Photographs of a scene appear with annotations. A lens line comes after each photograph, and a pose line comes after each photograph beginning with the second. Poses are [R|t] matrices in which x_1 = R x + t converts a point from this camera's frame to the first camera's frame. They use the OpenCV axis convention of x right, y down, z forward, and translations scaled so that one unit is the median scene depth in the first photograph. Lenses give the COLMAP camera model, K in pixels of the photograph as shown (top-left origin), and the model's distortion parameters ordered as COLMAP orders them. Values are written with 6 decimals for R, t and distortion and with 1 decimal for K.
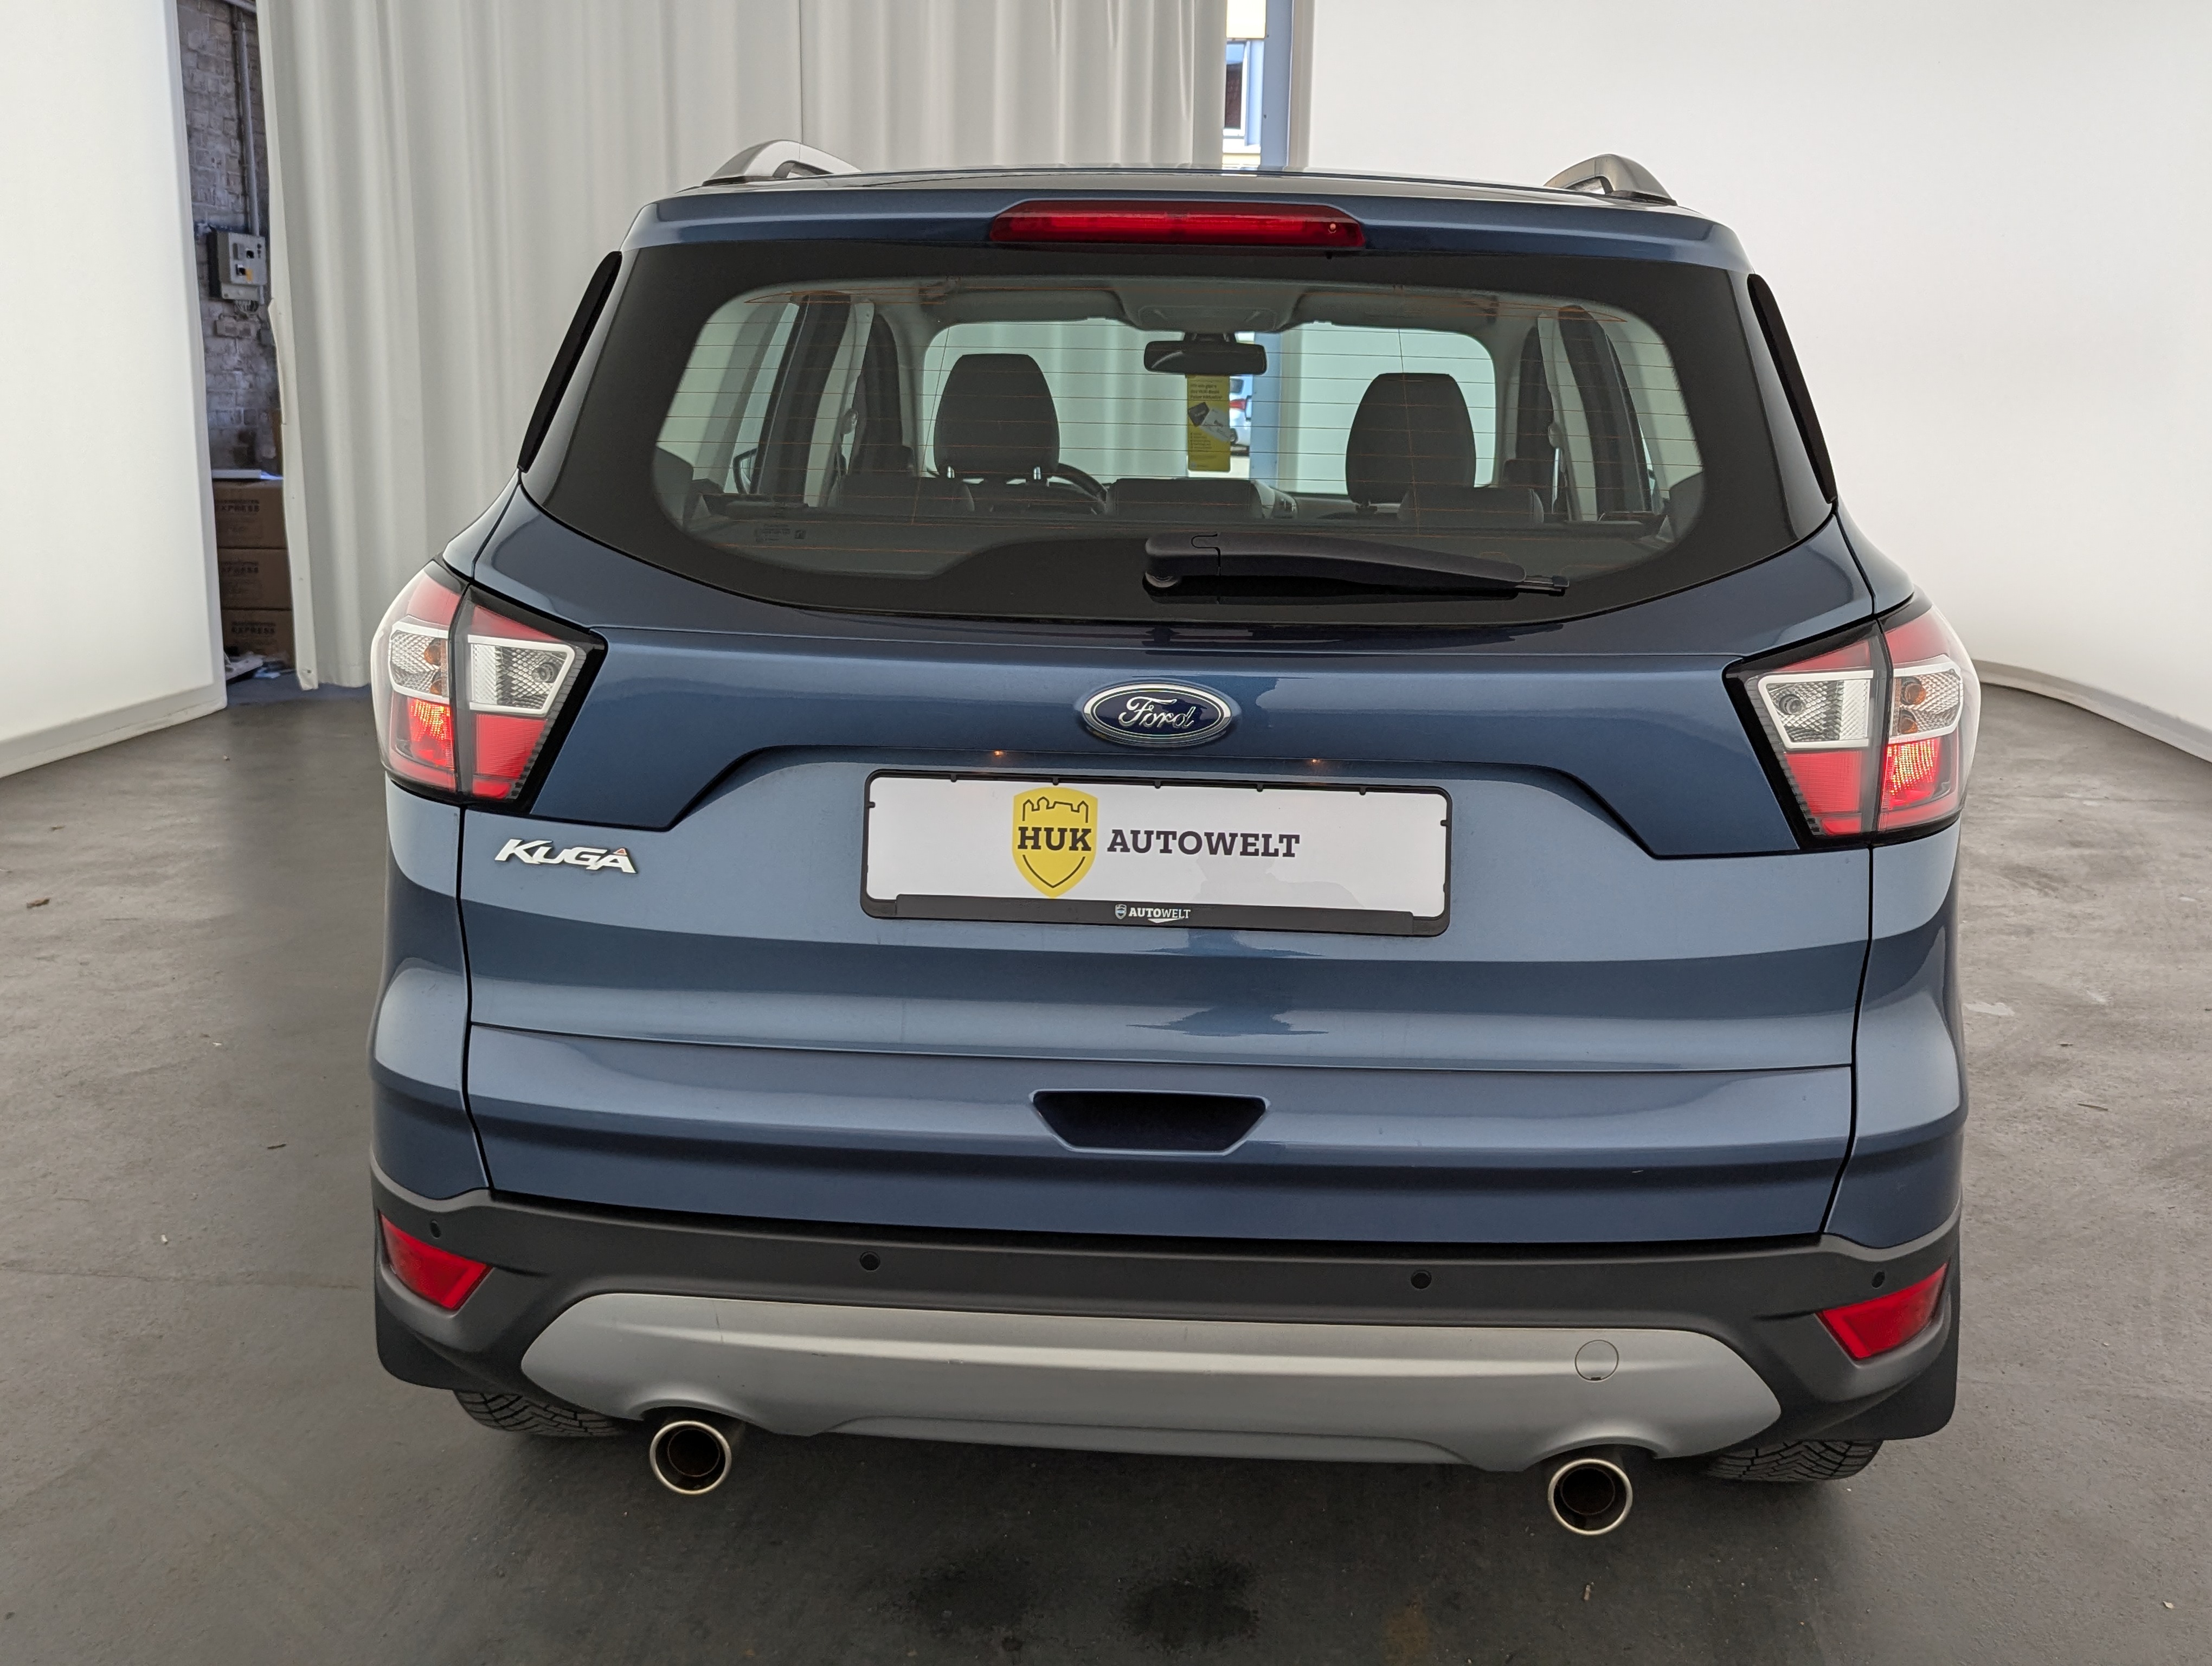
lens RADIAL K [[2085.8, 0, 1148.4], [0, 2085.8, 836.2], [0, 0, 1]] dist [0.127590, -0.340987]
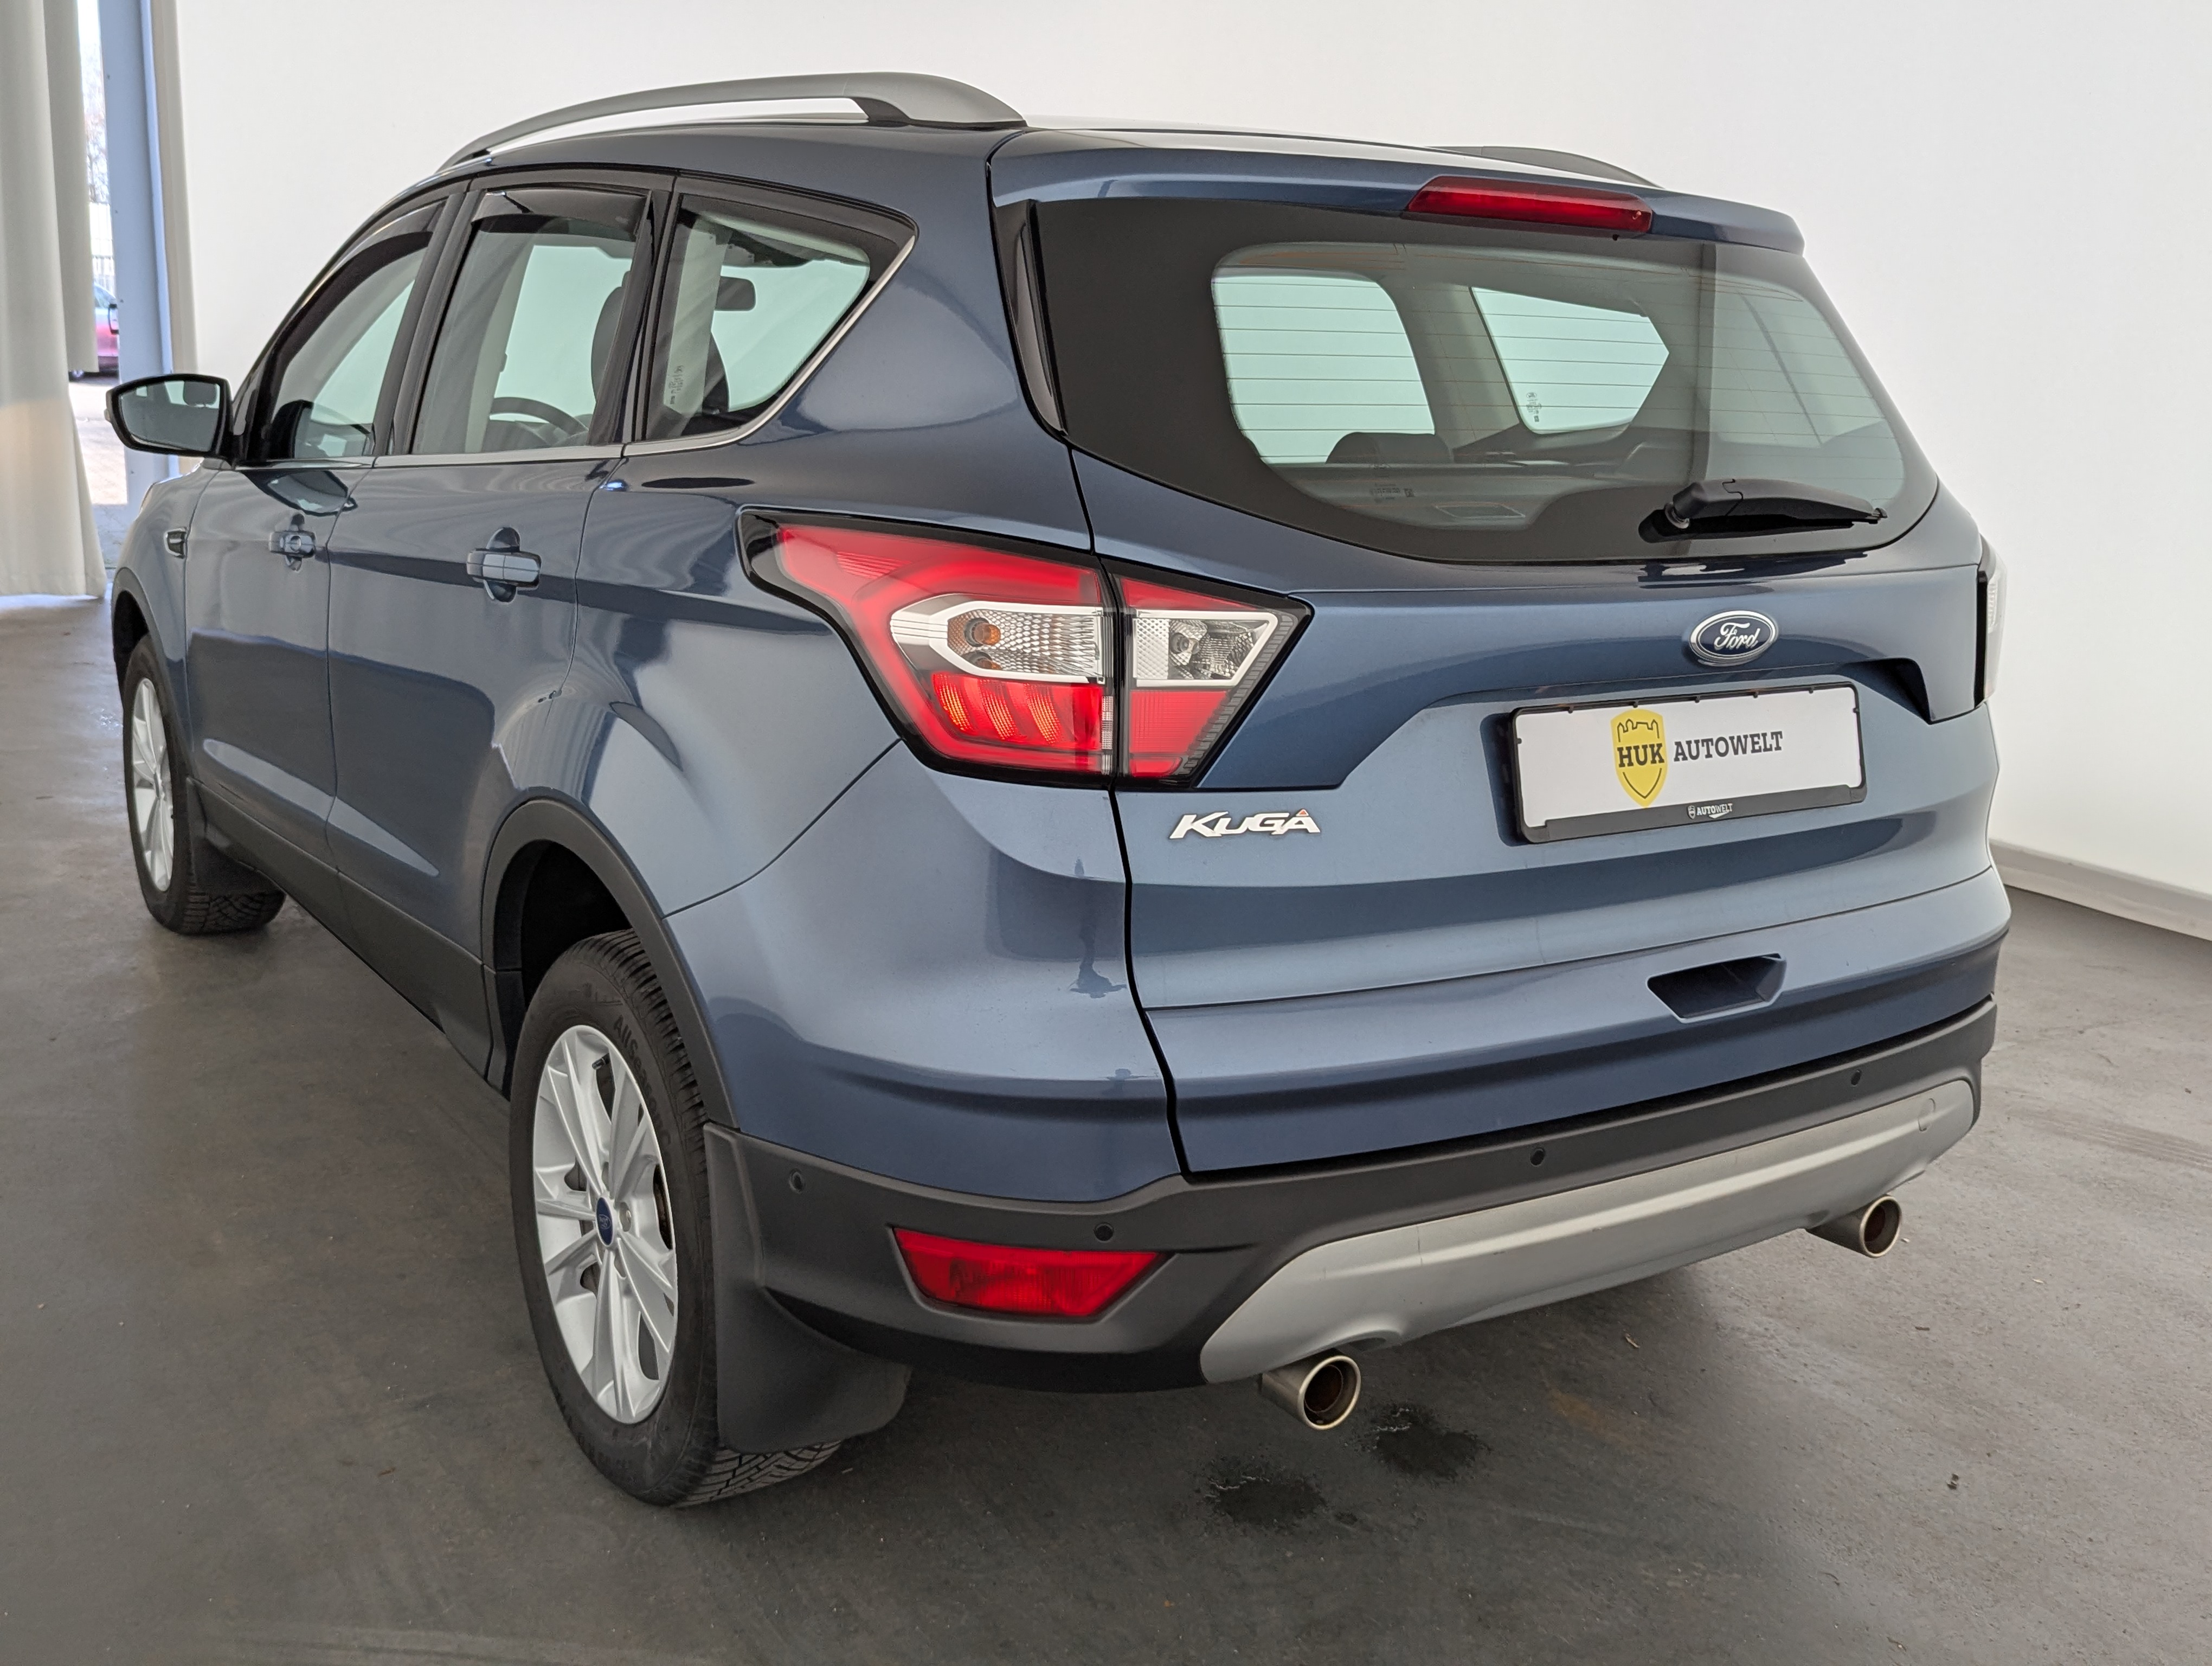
lens RADIAL K [[2116.1, 0, 1106.0], [0, 2116.1, 833.0], [0, 0, 1]] dist [0.058207, -0.078110]
pose [[0.804786, -0.120140, 0.581279, -0.947387], [0.100884, 0.992739, 0.065507, -0.061173], [-0.584928, 0.005922, 0.811063, 0.234842]]
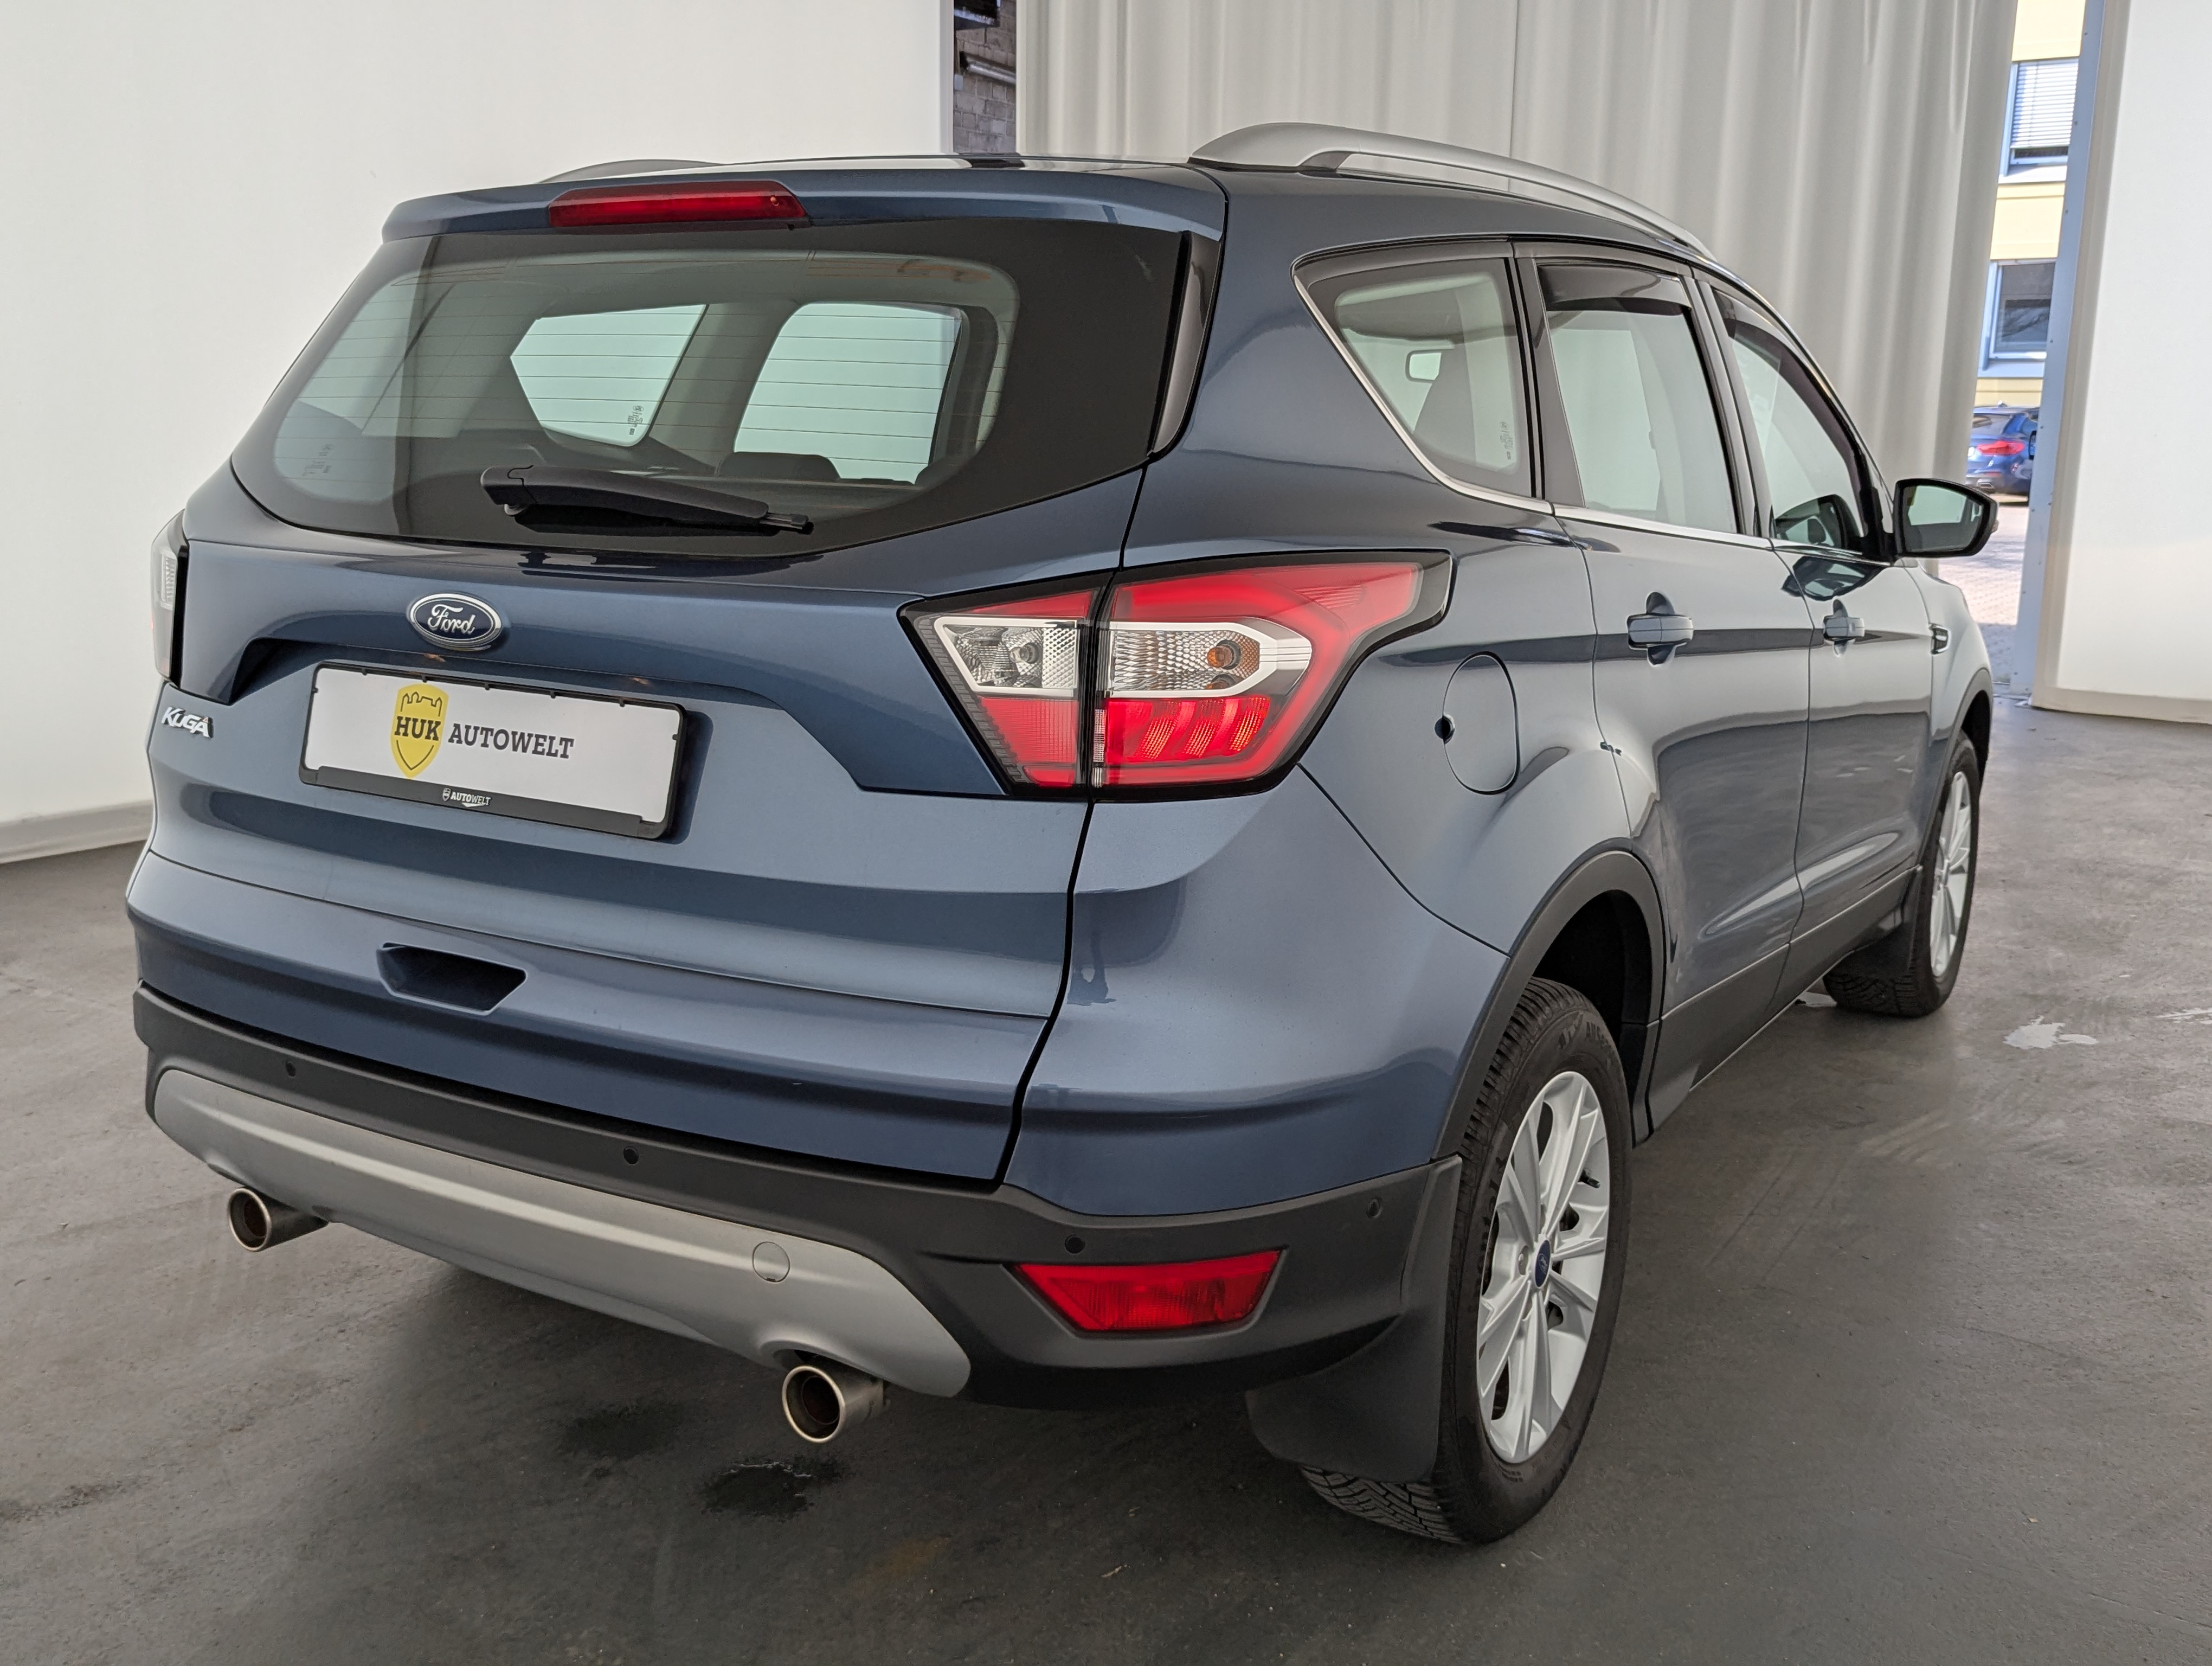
lens RADIAL K [[2116.1, 0, 1106.0], [0, 2116.1, 833.0], [0, 0, 1]] dist [0.058207, -0.078110]
pose [[0.876873, 0.090813, -0.472067, 0.849025], [-0.101340, 0.994847, 0.003141, 0.016614], [0.469919, 0.045085, 0.881557, 0.139665]]
